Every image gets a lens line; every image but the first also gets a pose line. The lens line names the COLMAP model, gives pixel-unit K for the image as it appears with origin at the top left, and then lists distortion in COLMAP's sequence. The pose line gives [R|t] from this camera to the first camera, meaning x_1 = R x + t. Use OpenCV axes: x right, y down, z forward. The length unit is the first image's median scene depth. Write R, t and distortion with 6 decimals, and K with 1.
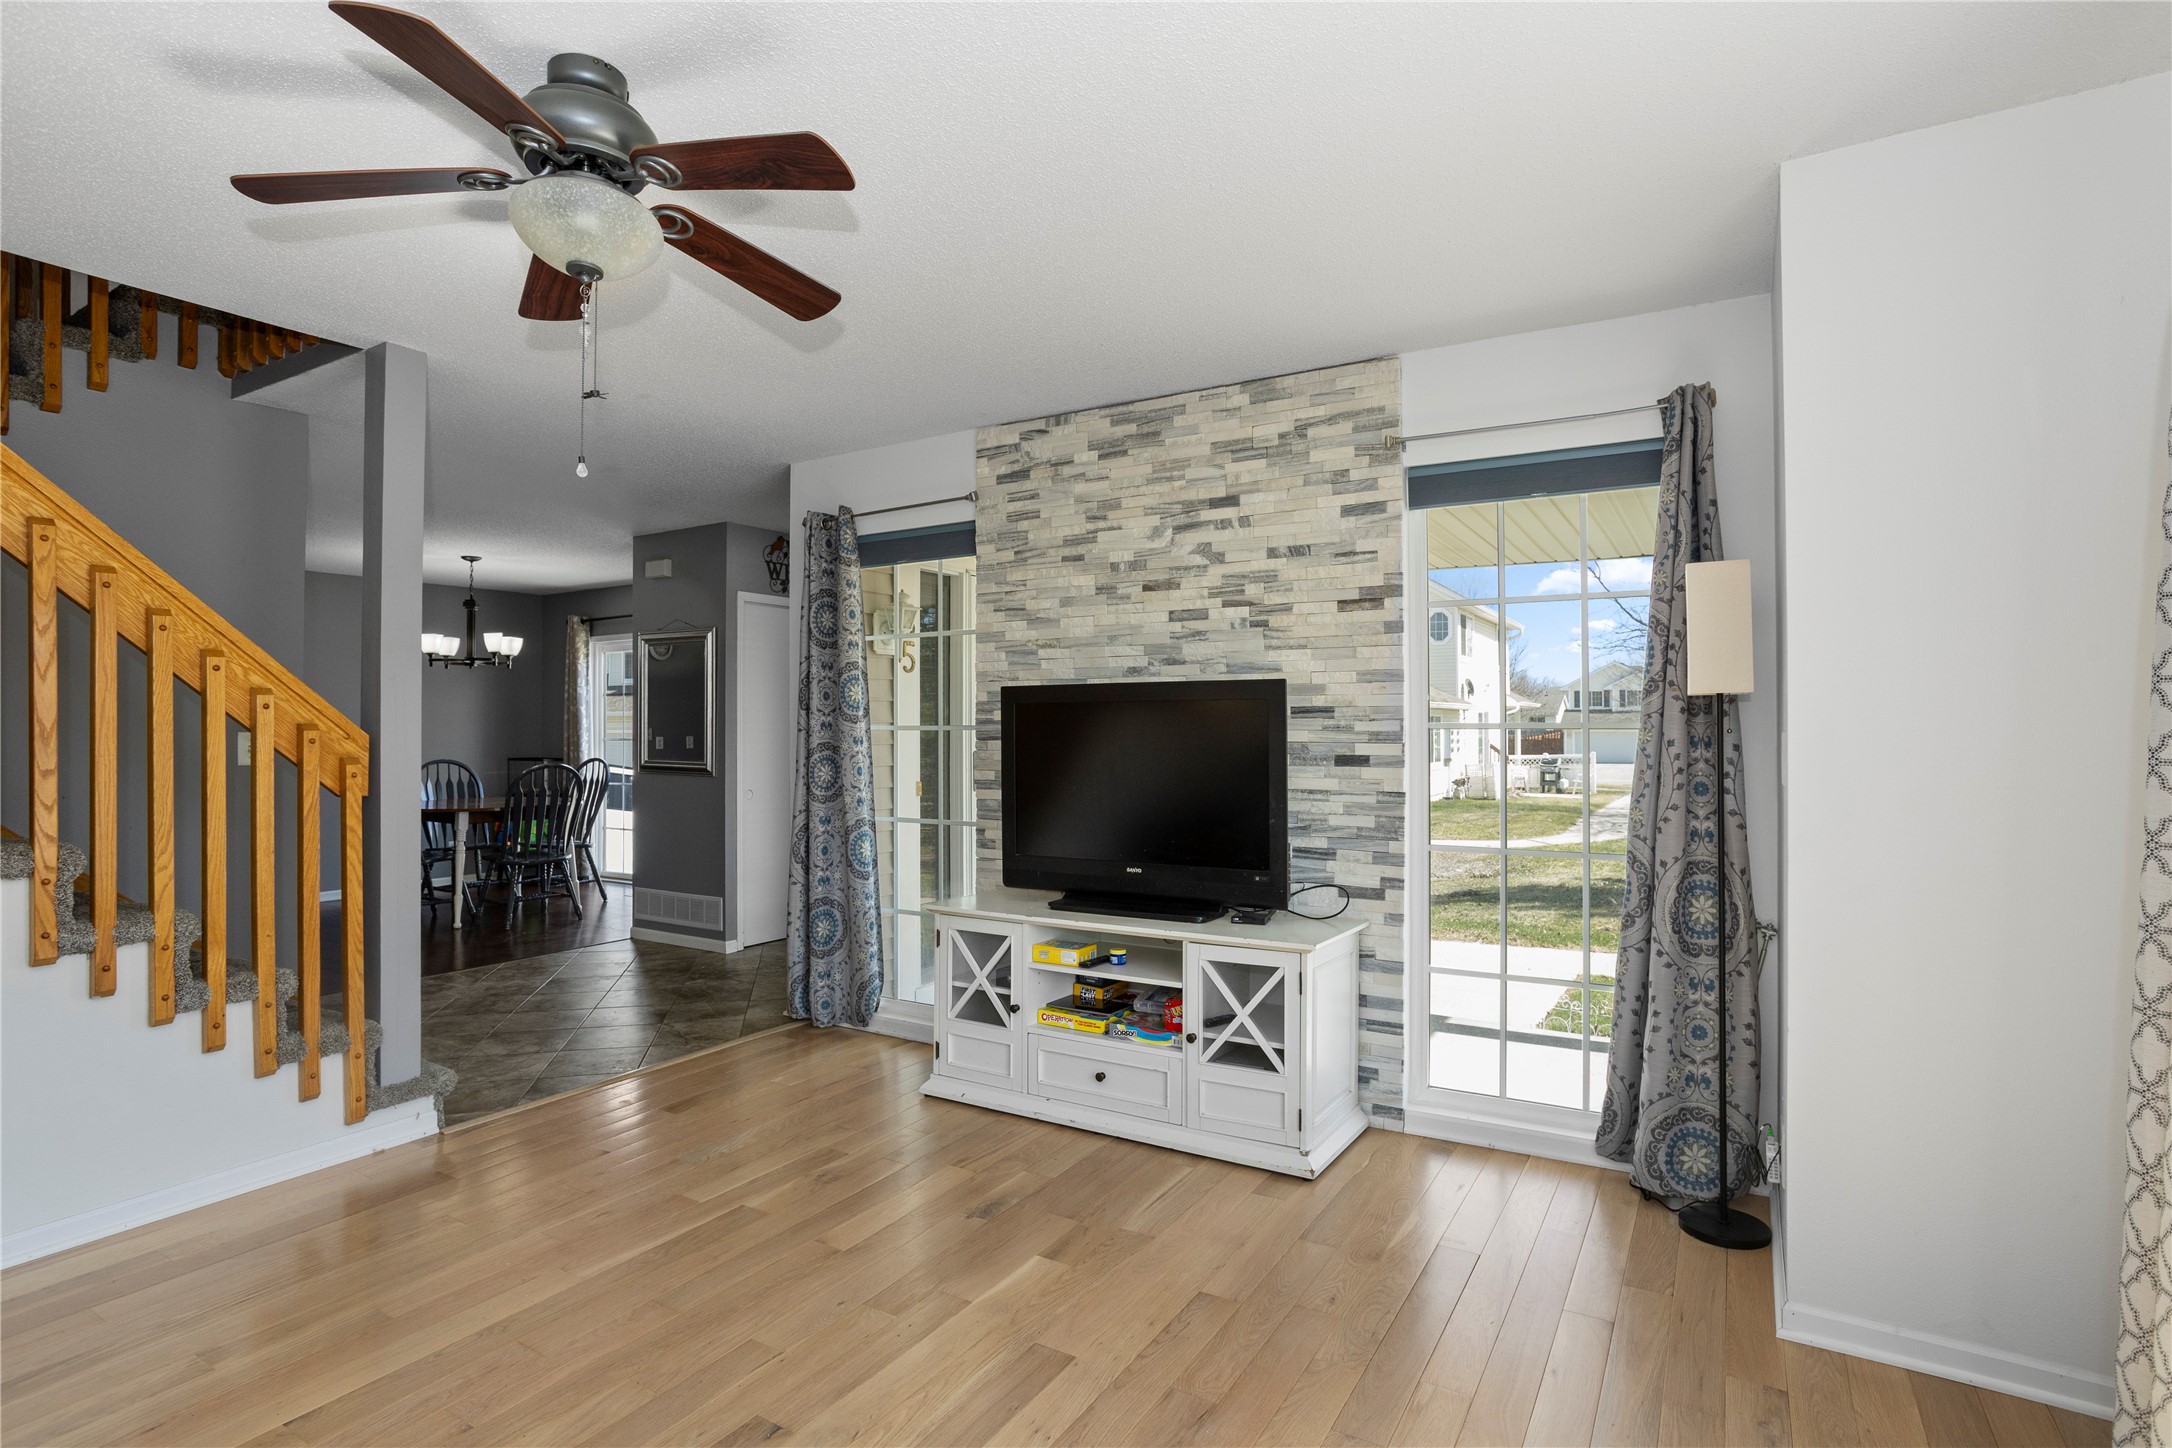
lens RADIAL K [[1073.1, 0, 1093.2], [0, 1073.1, 728.8], [0, 0, 1]] dist [-0.054947, 0.027852]
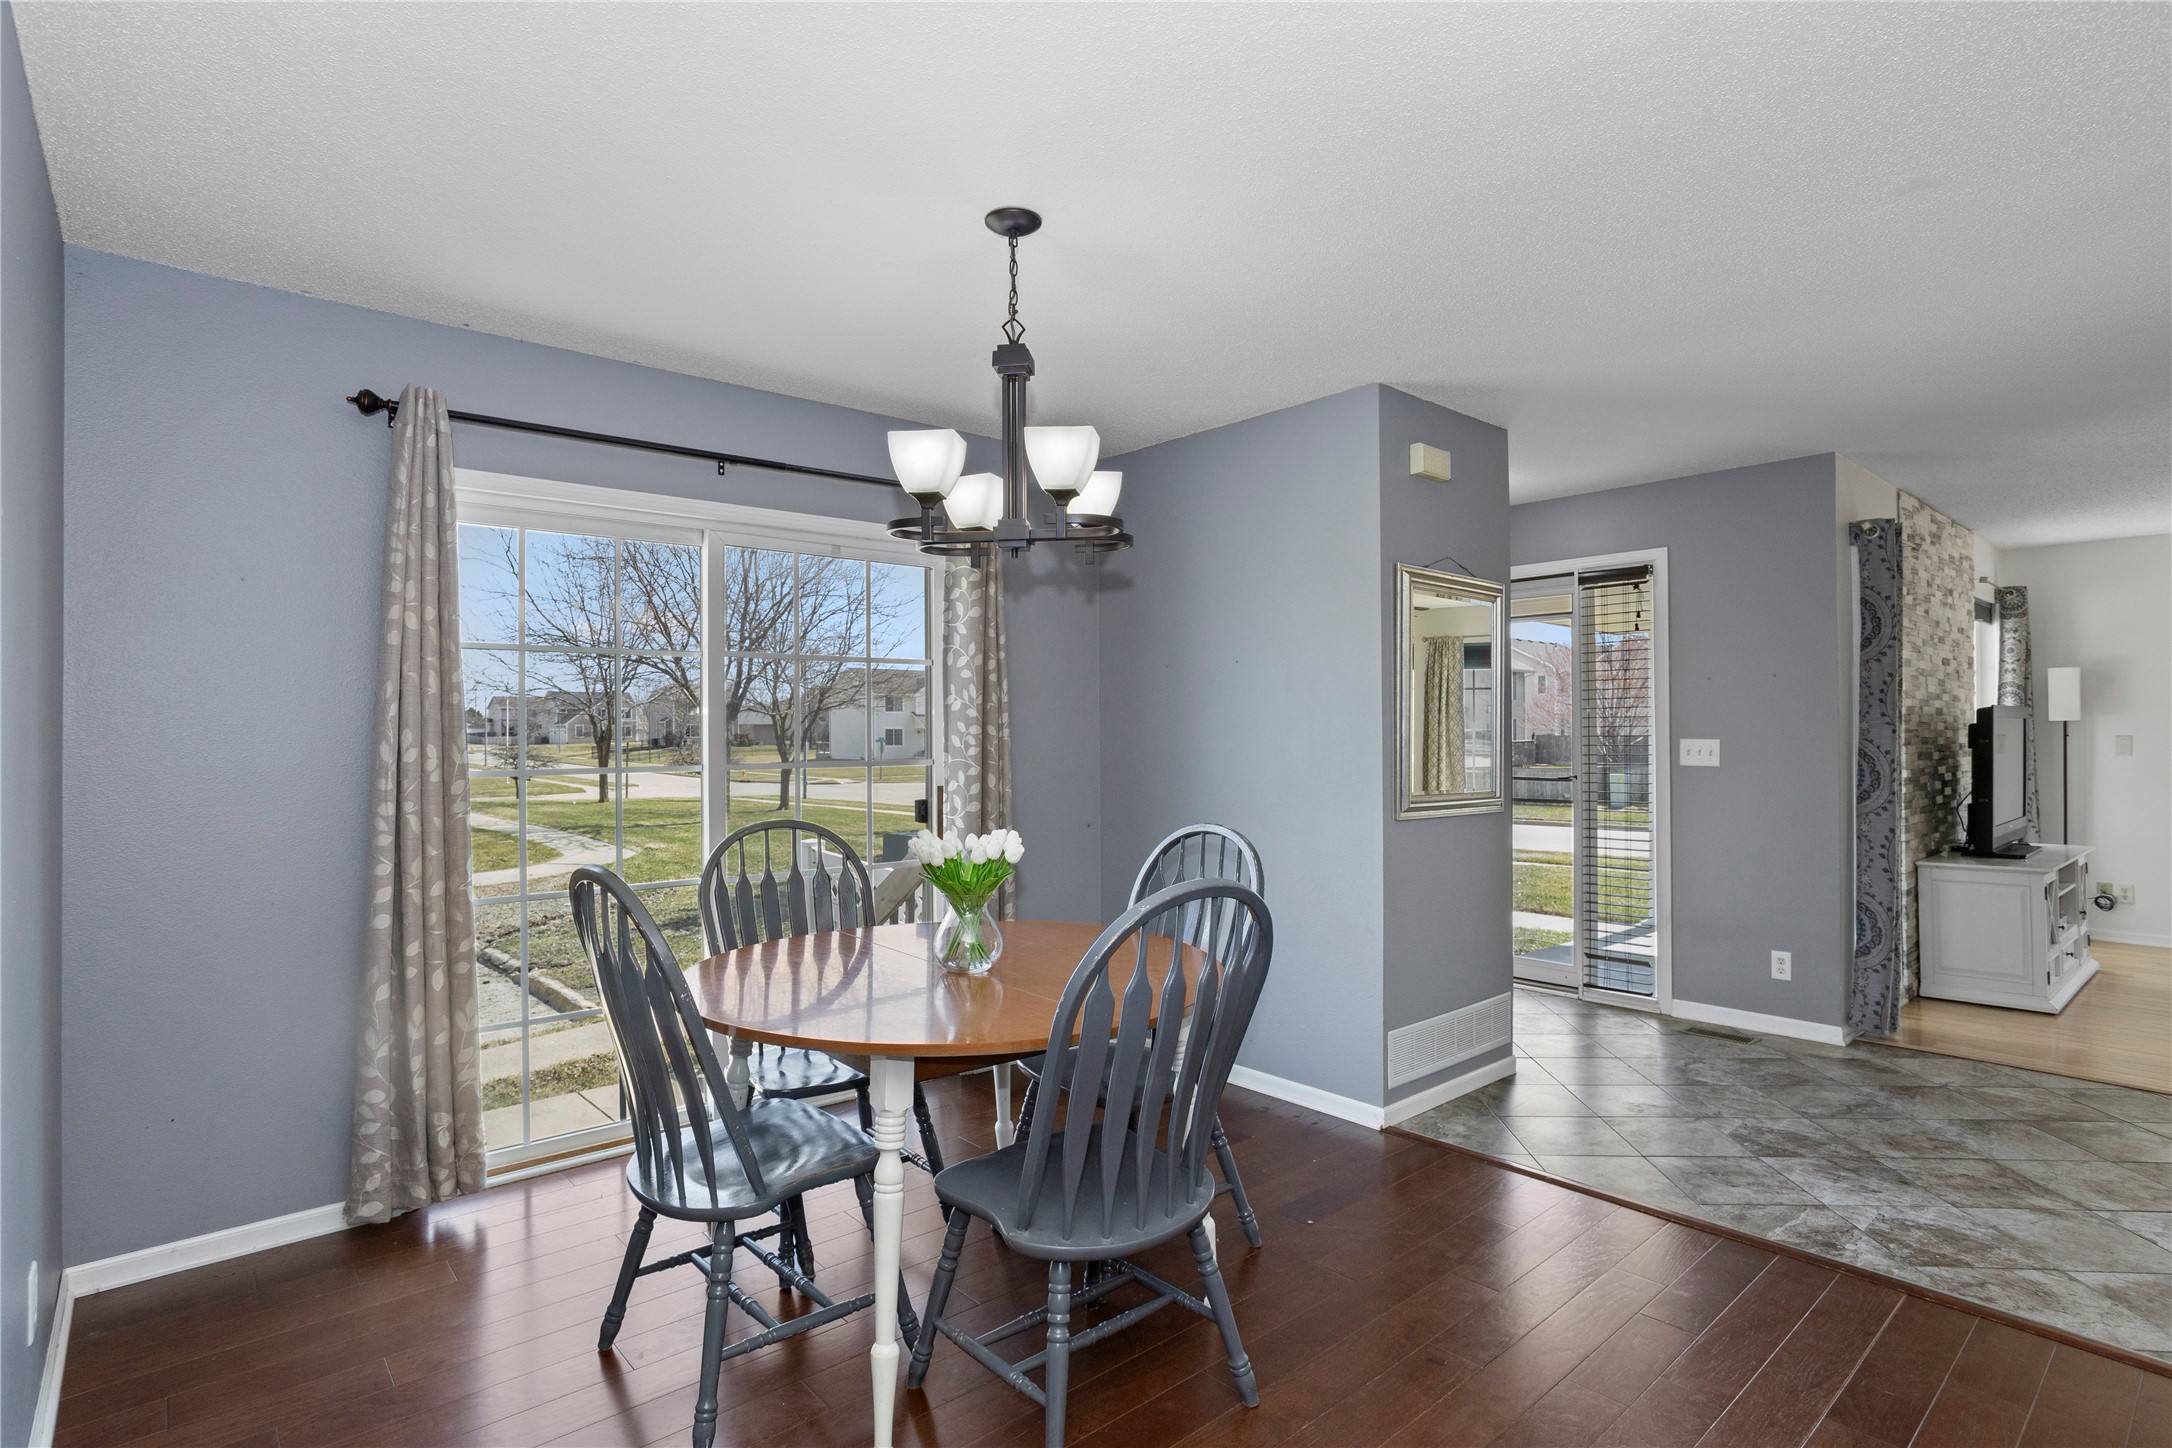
lens RADIAL K [[1073.1, 0, 1093.2], [0, 1073.1, 728.8], [0, 0, 1]] dist [-0.054947, 0.027852]
pose [[0.304212, 0.002096, 0.952602, -1.723383], [0.005223, 0.999979, -0.003869, -0.012254], [-0.952590, 0.006153, 0.304194, 1.731895]]
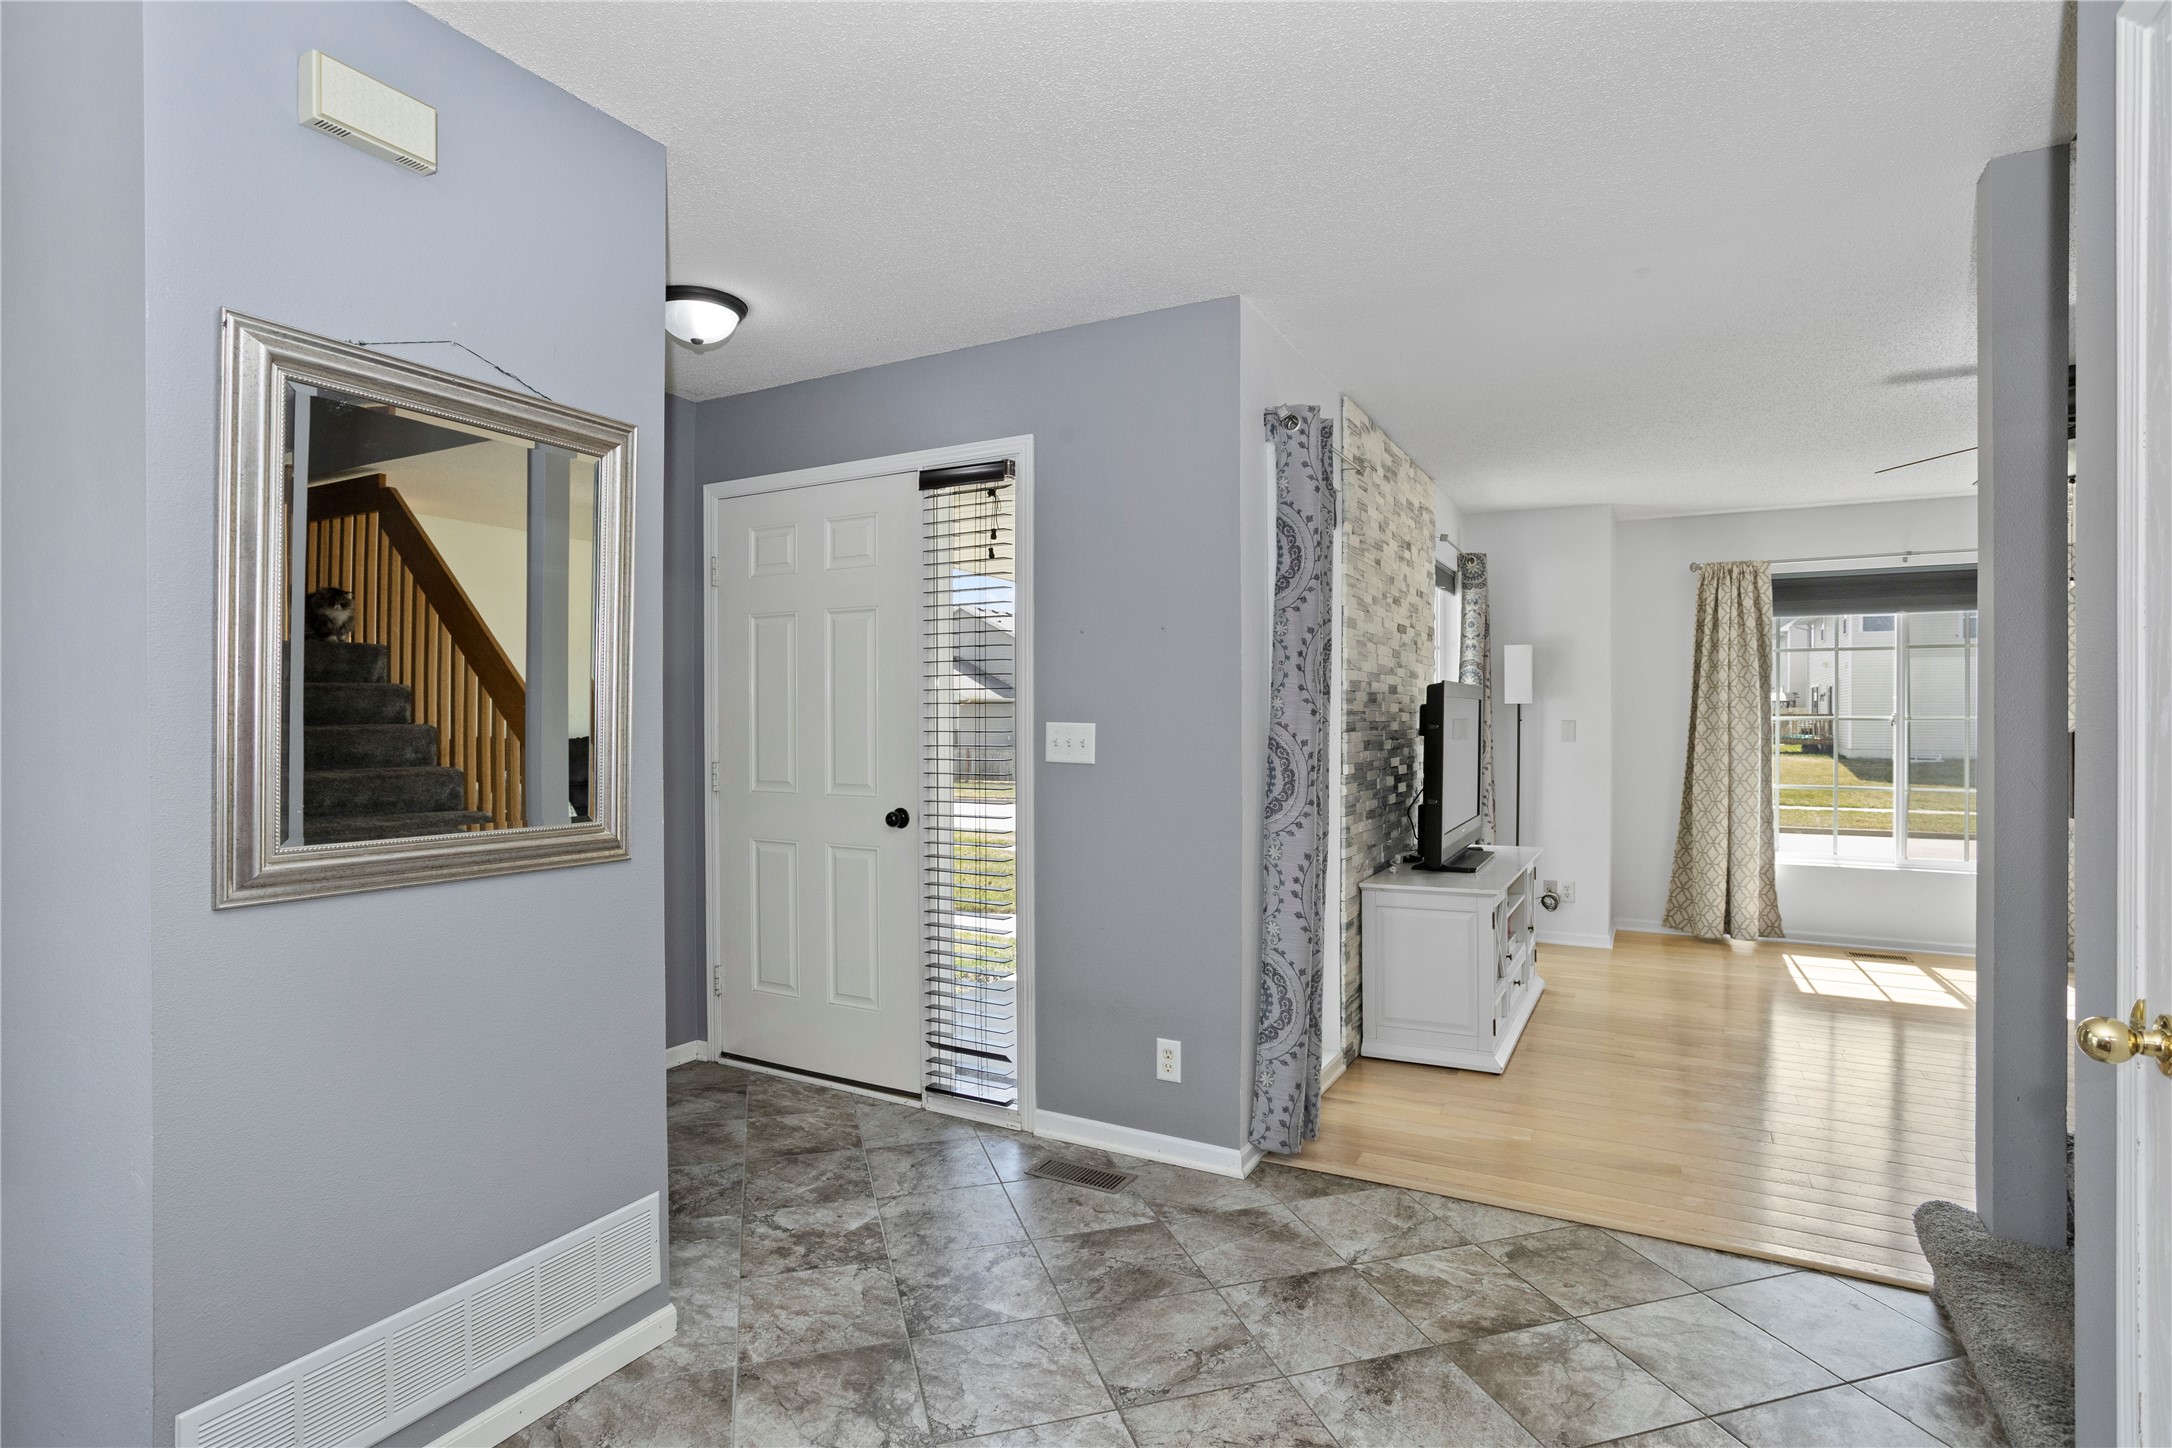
lens RADIAL K [[1073.1, 0, 1093.2], [0, 1073.1, 728.8], [0, 0, 1]] dist [-0.054947, 0.027852]
pose [[-0.055210, -0.013038, 0.998390, -1.144180], [0.000317, 0.999914, 0.013076, -0.007411], [-0.998475, 0.001038, -0.055201, 1.449826]]
